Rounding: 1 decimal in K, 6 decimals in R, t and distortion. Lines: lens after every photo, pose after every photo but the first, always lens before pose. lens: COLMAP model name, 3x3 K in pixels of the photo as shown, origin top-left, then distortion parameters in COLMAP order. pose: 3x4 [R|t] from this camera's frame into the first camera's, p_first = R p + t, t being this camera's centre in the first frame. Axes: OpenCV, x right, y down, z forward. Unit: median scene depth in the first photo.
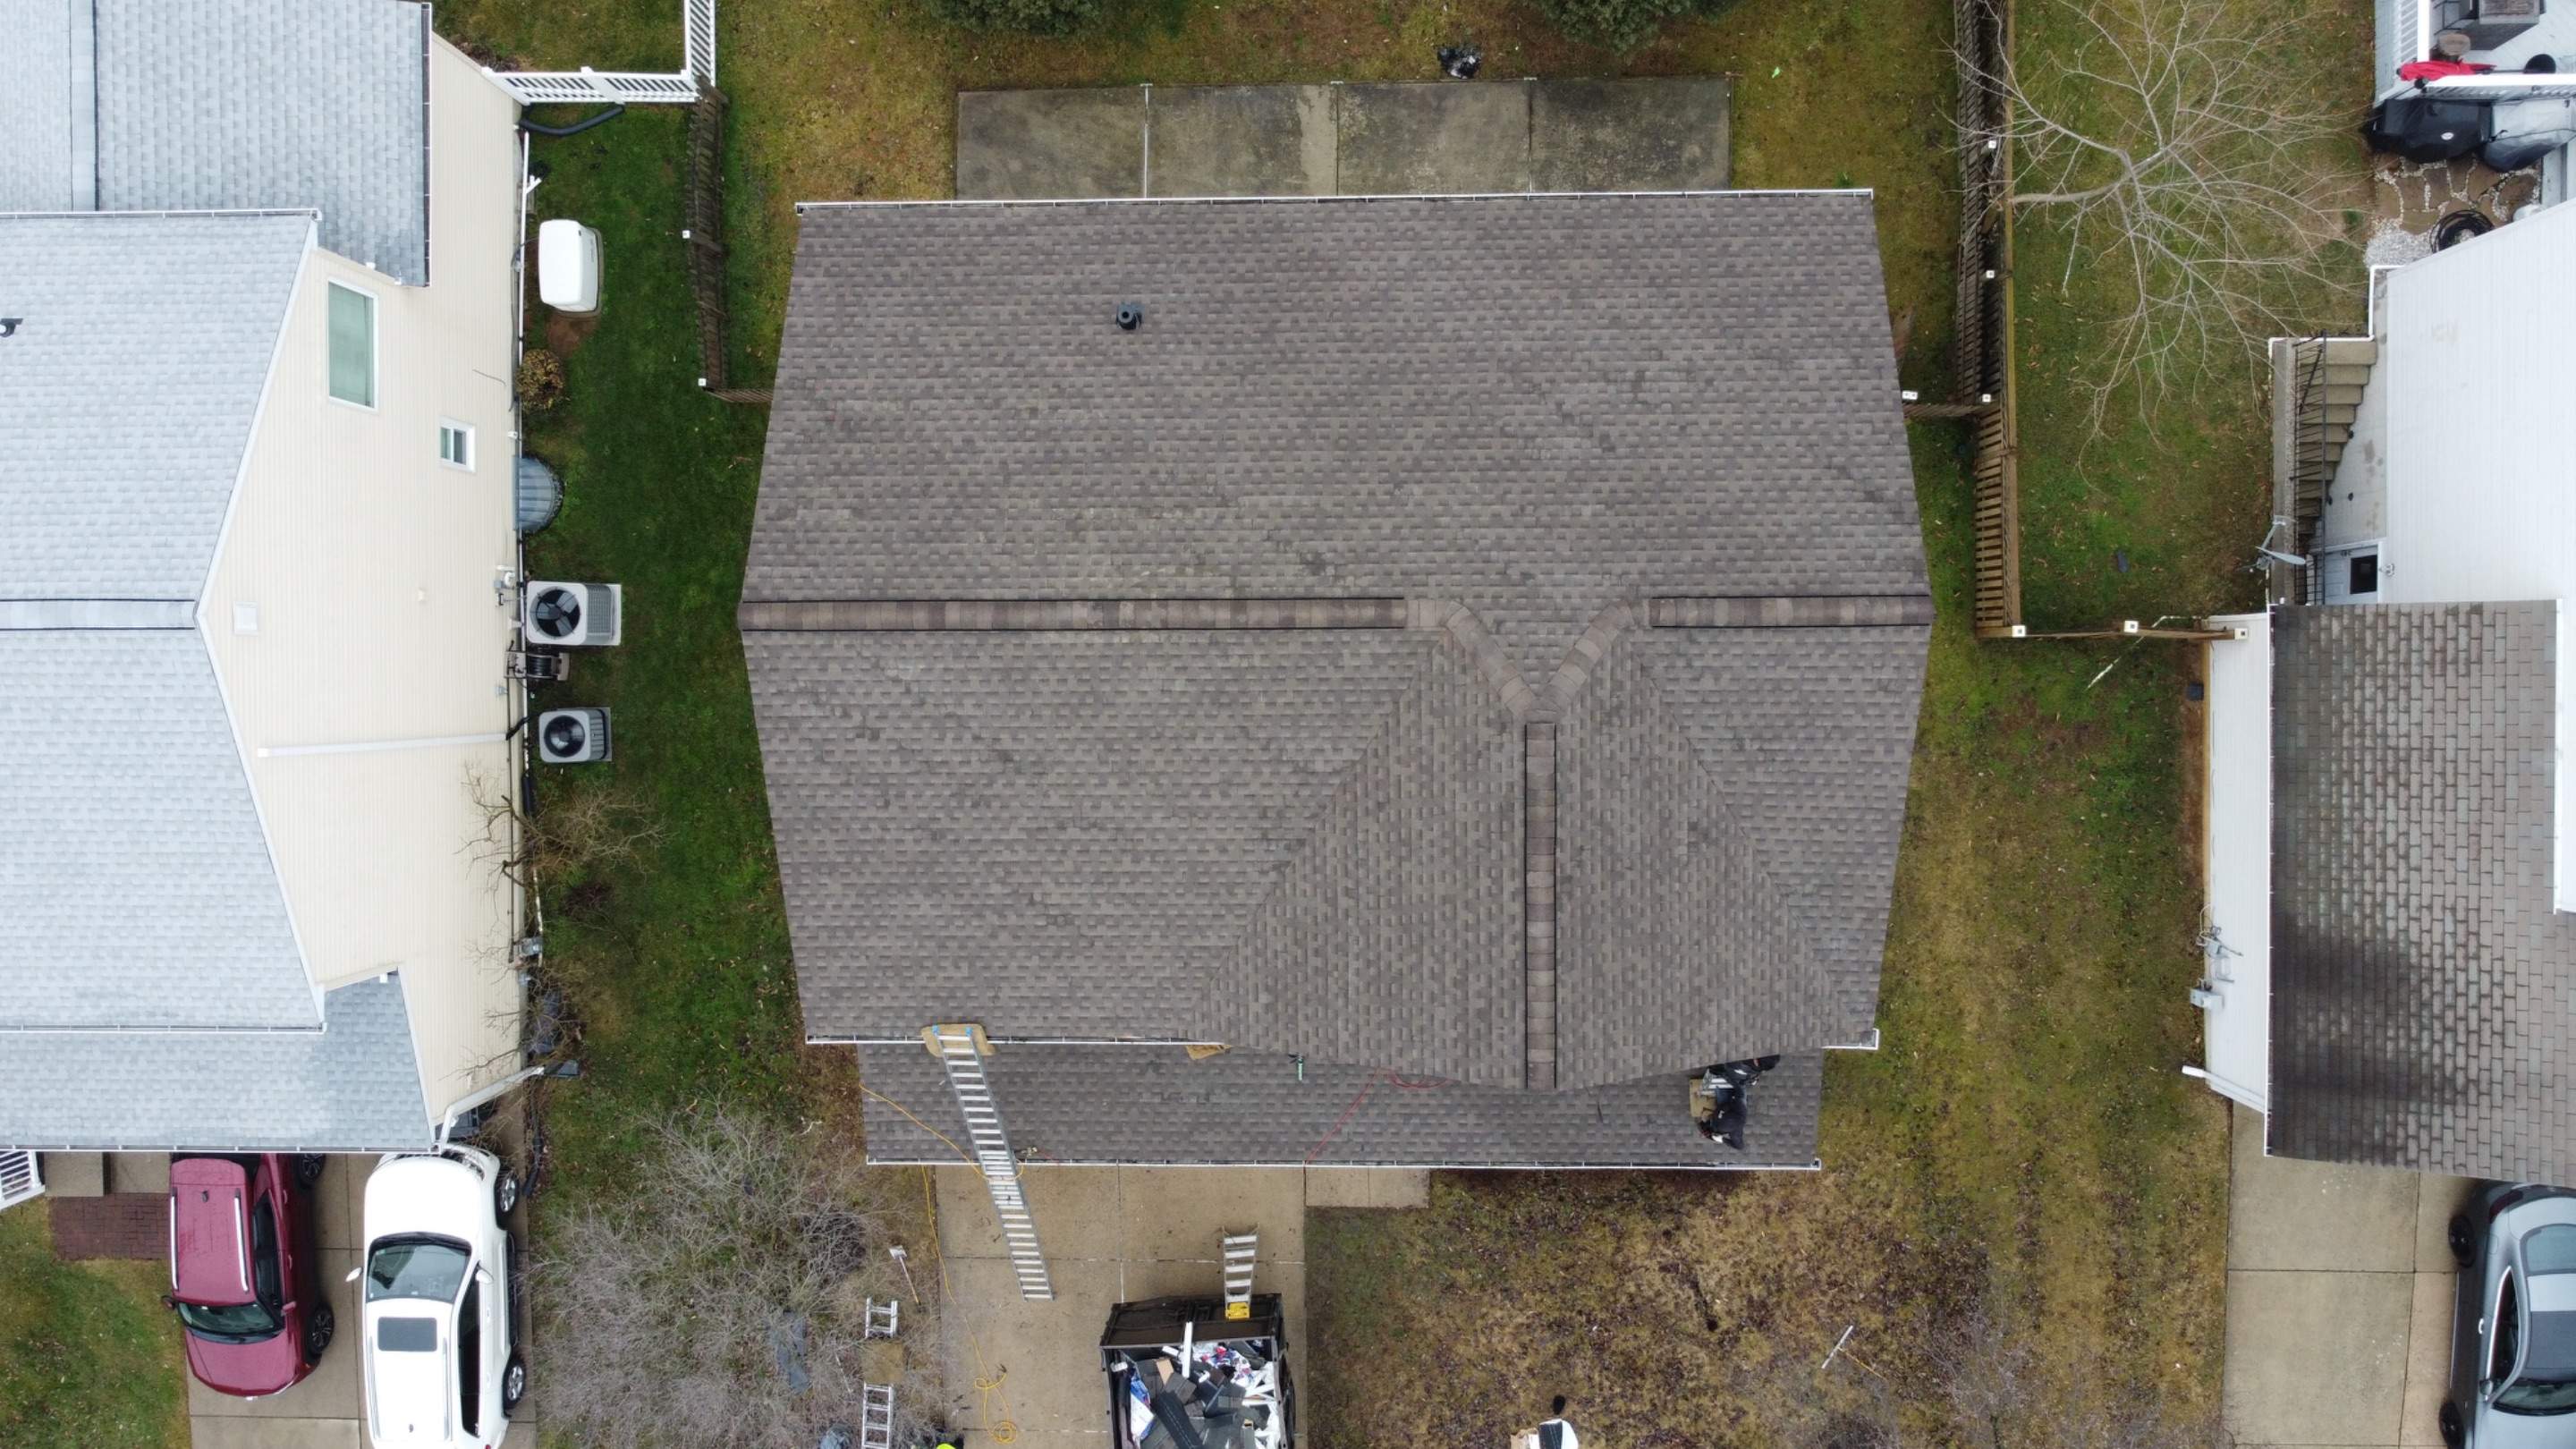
lens RADIAL K [[1949.1, 0, 1288.0], [0, 1949.1, 724.5], [0, 0, 1]] dist [0.002289, 0.002686]
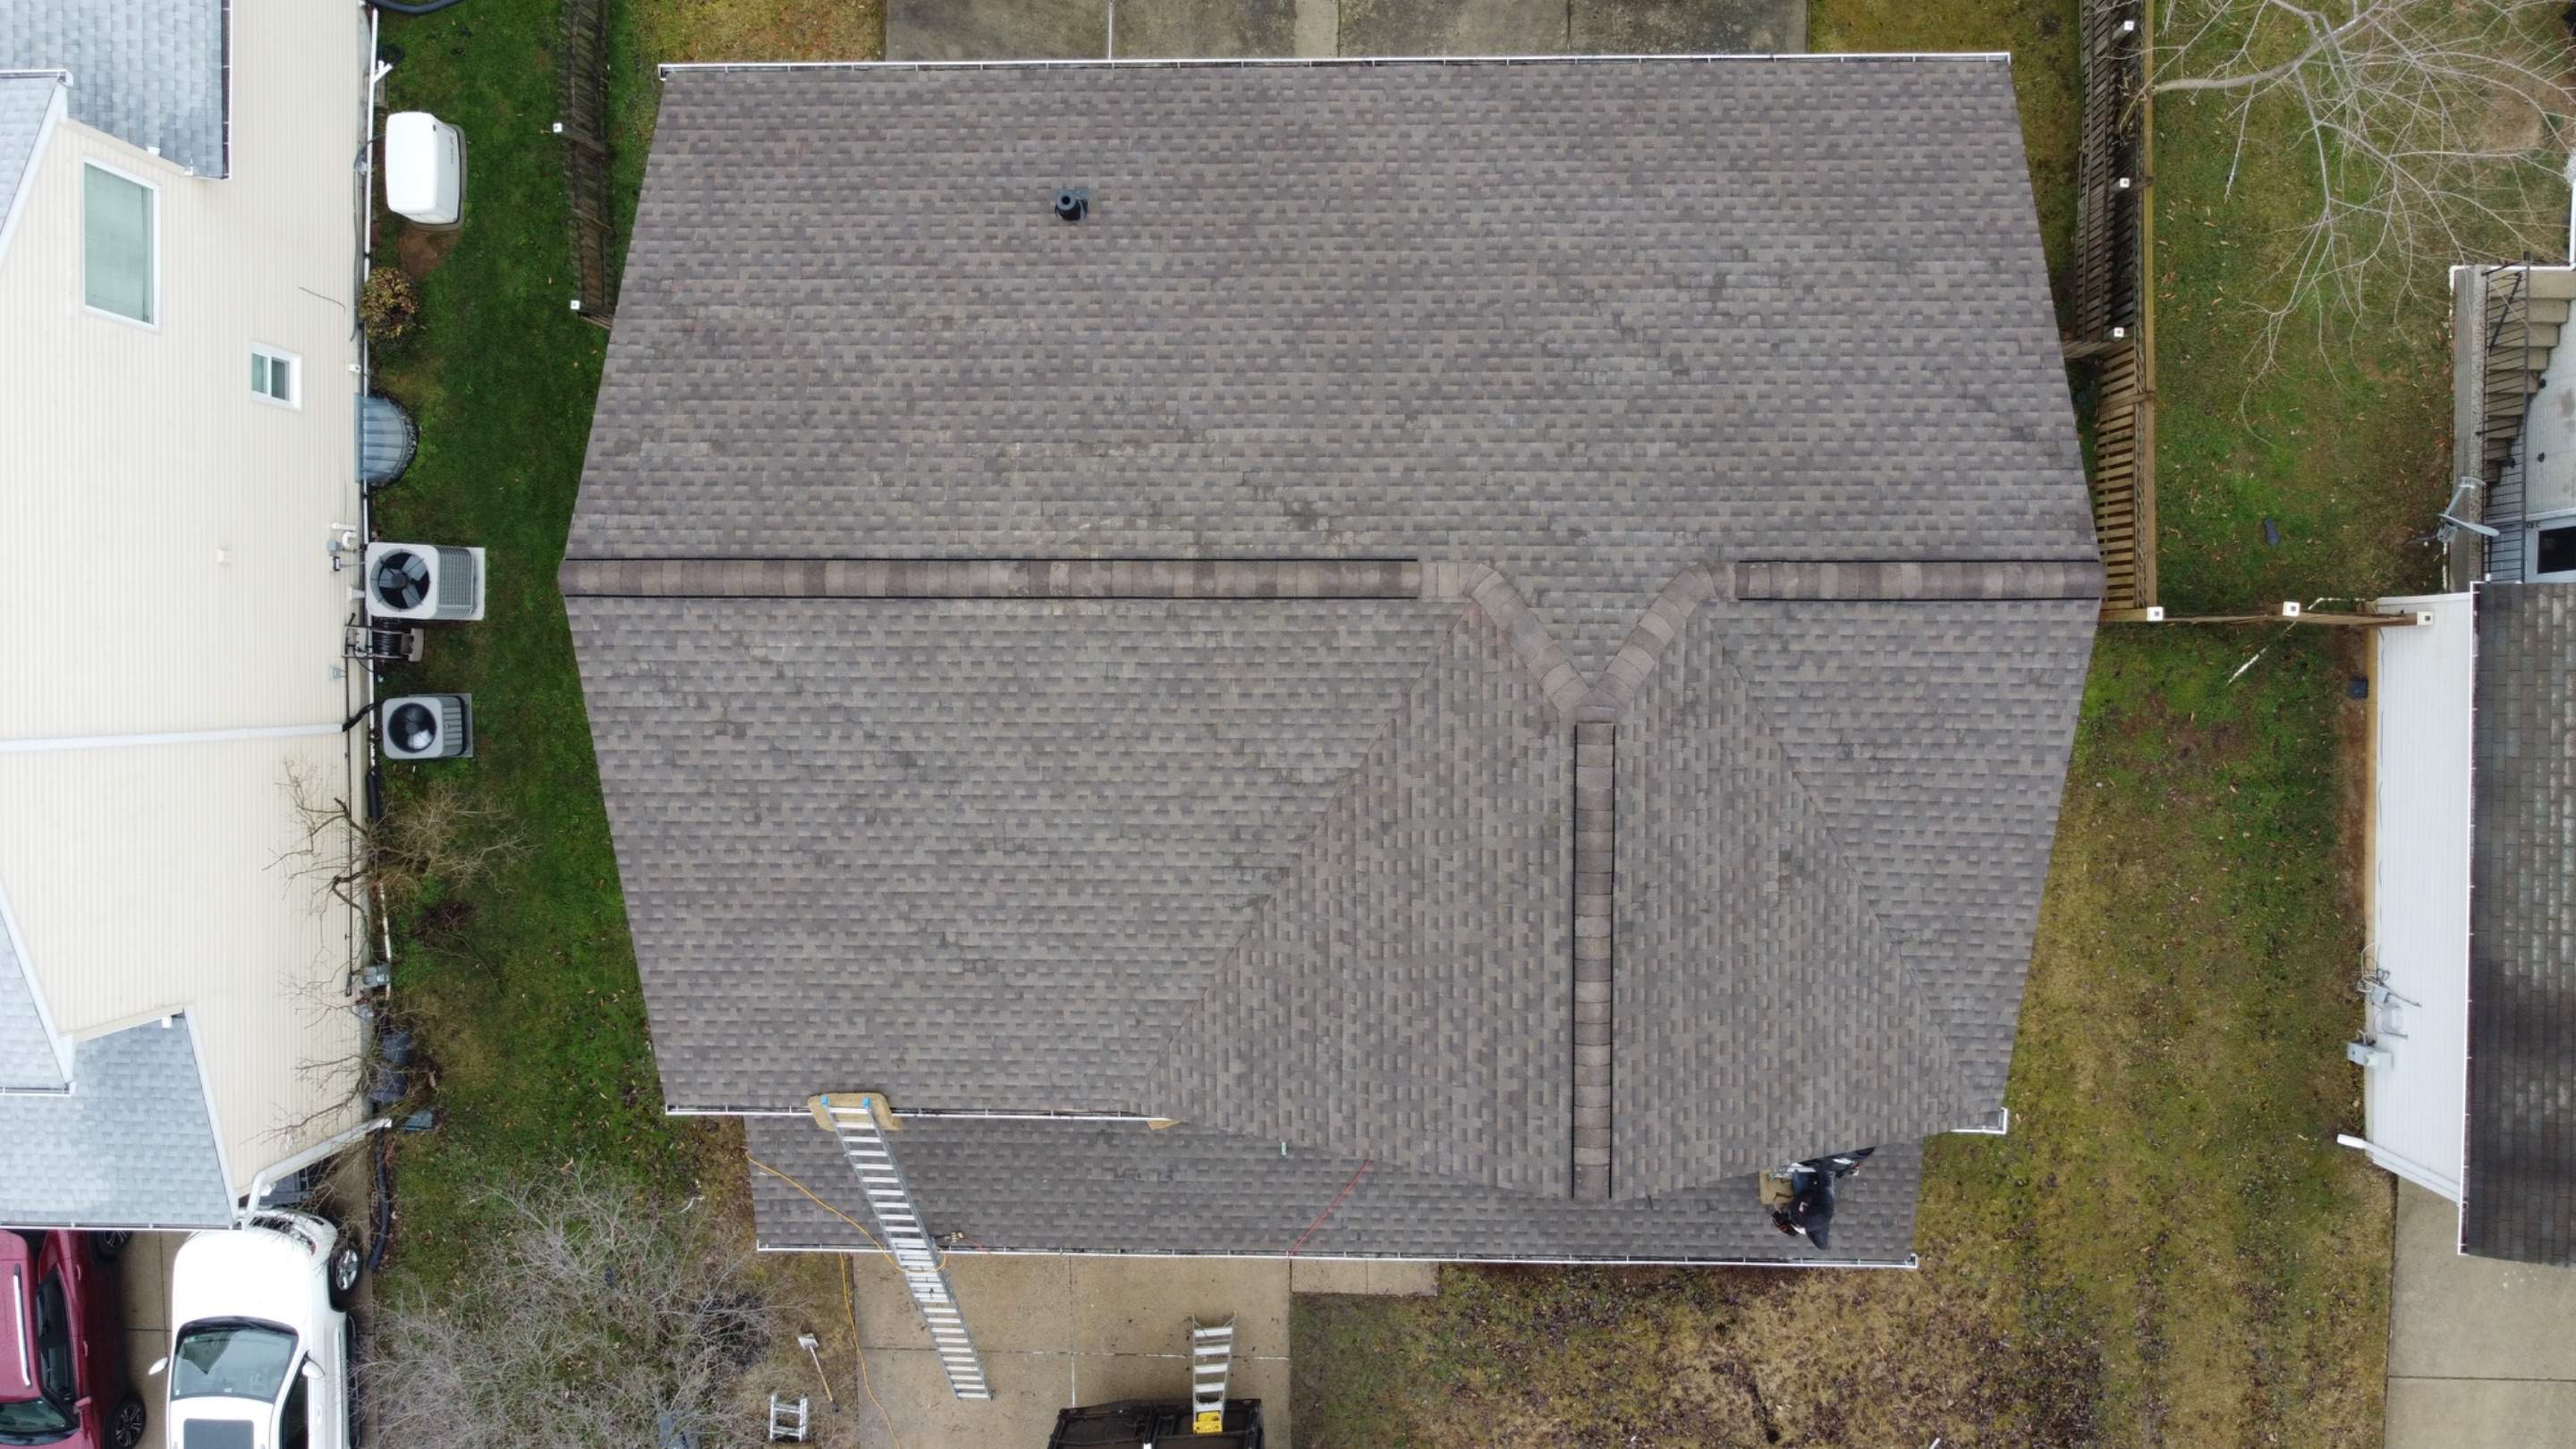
lens RADIAL K [[1949.1, 0, 1288.0], [0, 1949.1, 724.5], [0, 0, 1]] dist [0.002289, 0.002686]
pose [[0.999974, 0.007145, -0.000391, 0.007859], [-0.007143, 0.999963, 0.004789, -0.002510], [0.000425, -0.004786, 0.999988, 0.201722]]
